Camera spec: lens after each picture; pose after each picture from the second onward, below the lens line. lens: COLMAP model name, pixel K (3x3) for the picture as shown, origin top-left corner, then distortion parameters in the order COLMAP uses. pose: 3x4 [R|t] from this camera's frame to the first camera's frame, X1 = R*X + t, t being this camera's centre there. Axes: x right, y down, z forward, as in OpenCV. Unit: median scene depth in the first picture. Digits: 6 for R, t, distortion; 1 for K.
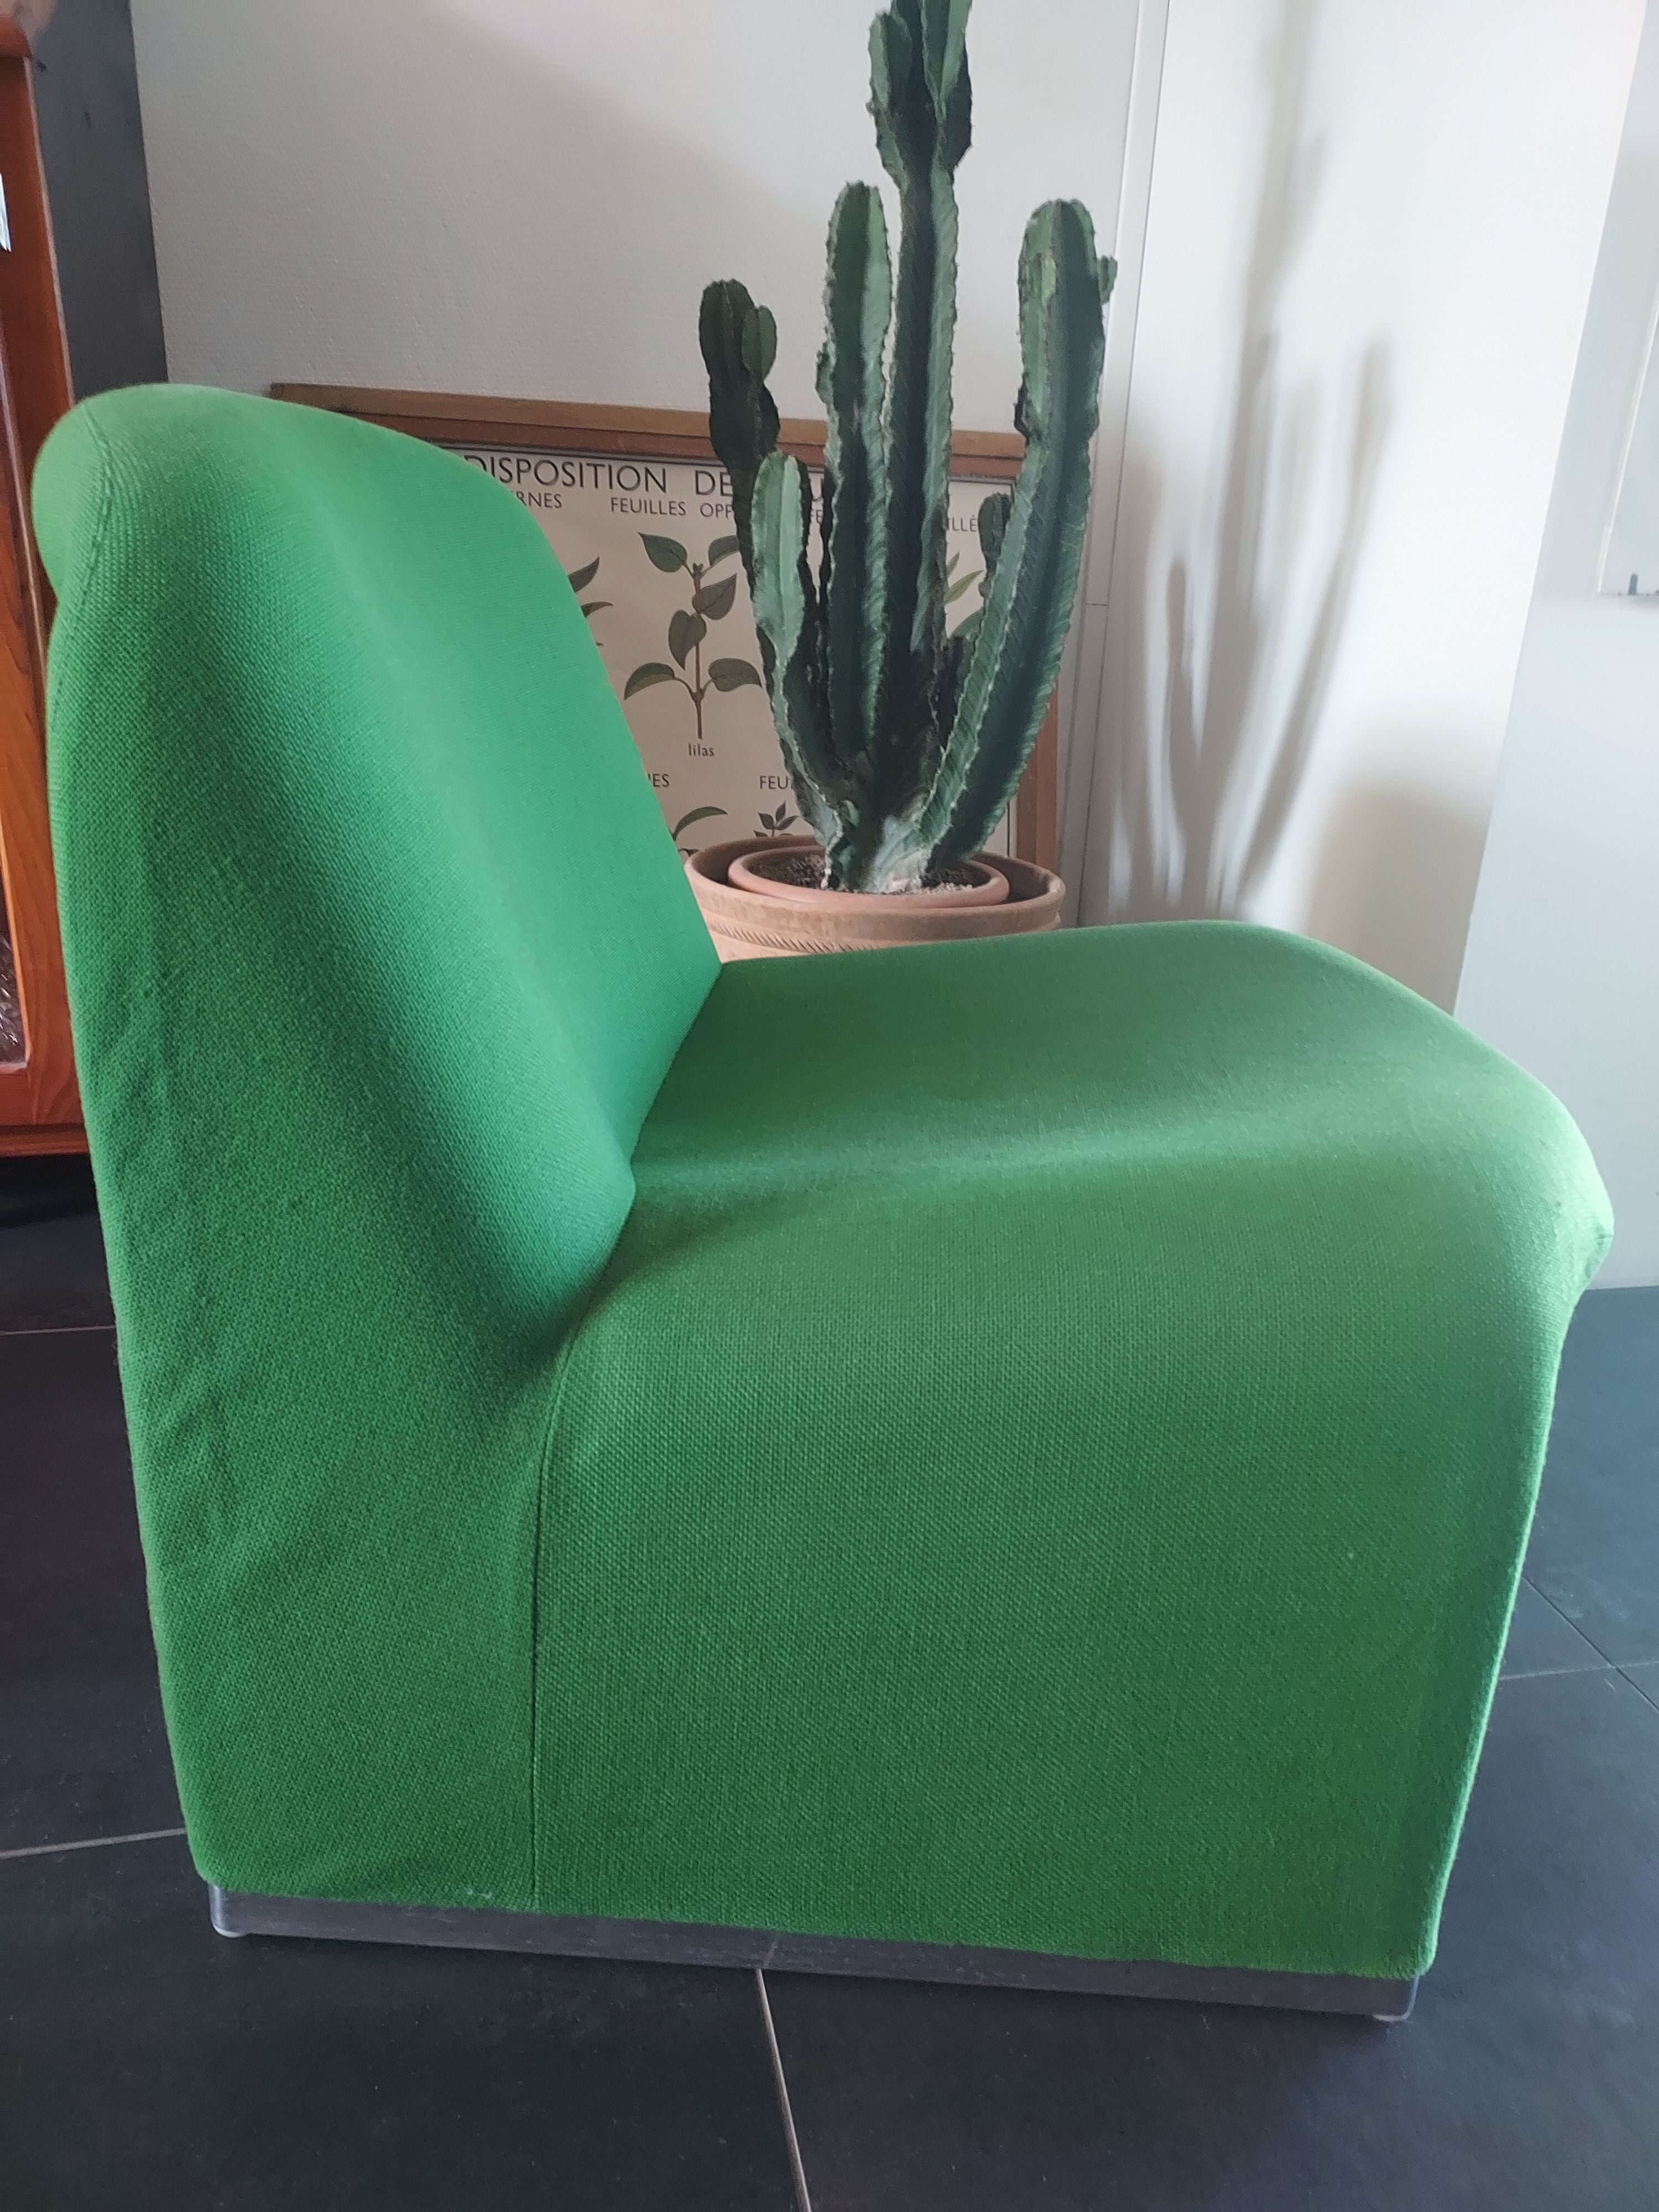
lens RADIAL K [[1542.0, 0, 845.7], [0, 1542.0, 1102.2], [0, 0, 1]] dist [0.010235, 0.007885]
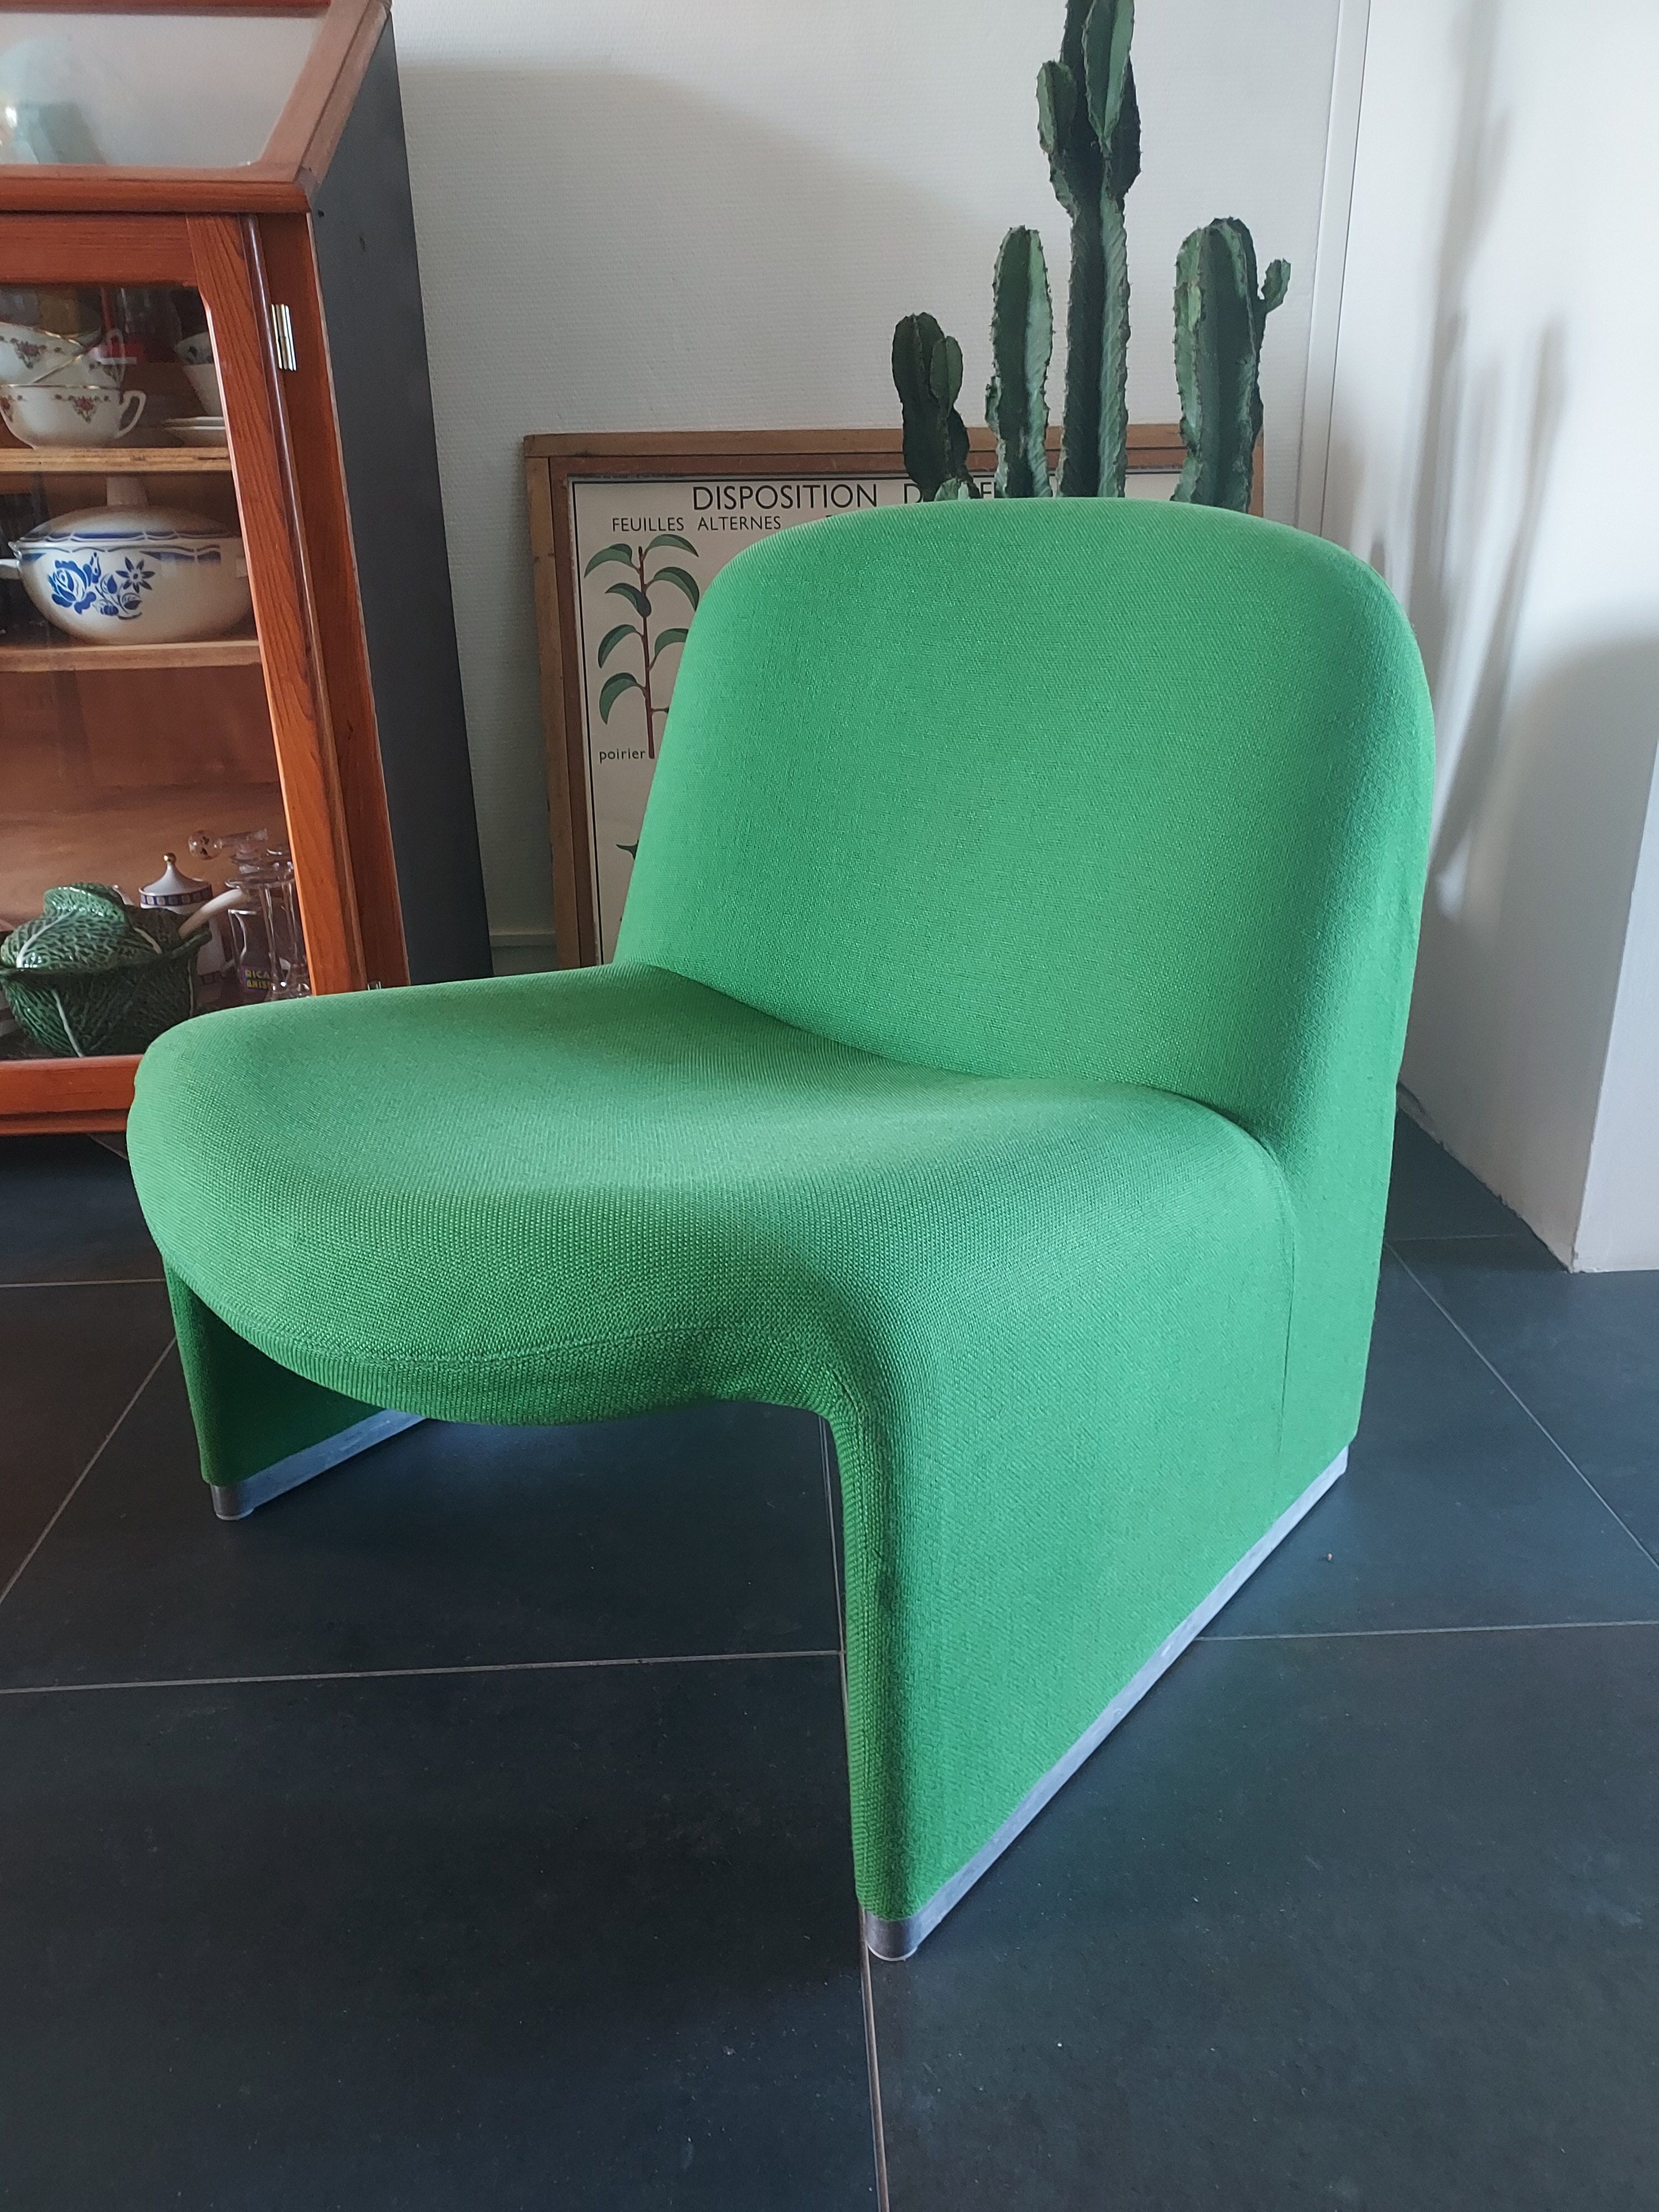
lens RADIAL K [[1570.8, 0, 839.7], [0, 1570.8, 1094.3], [0, 0, 1]] dist [-0.004666, 0.032061]
pose [[0.981798, 0.002500, -0.189912, 0.088773], [0.000009, 0.999913, 0.013209, -0.005494], [0.189929, -0.012970, 0.981712, -0.099495]]
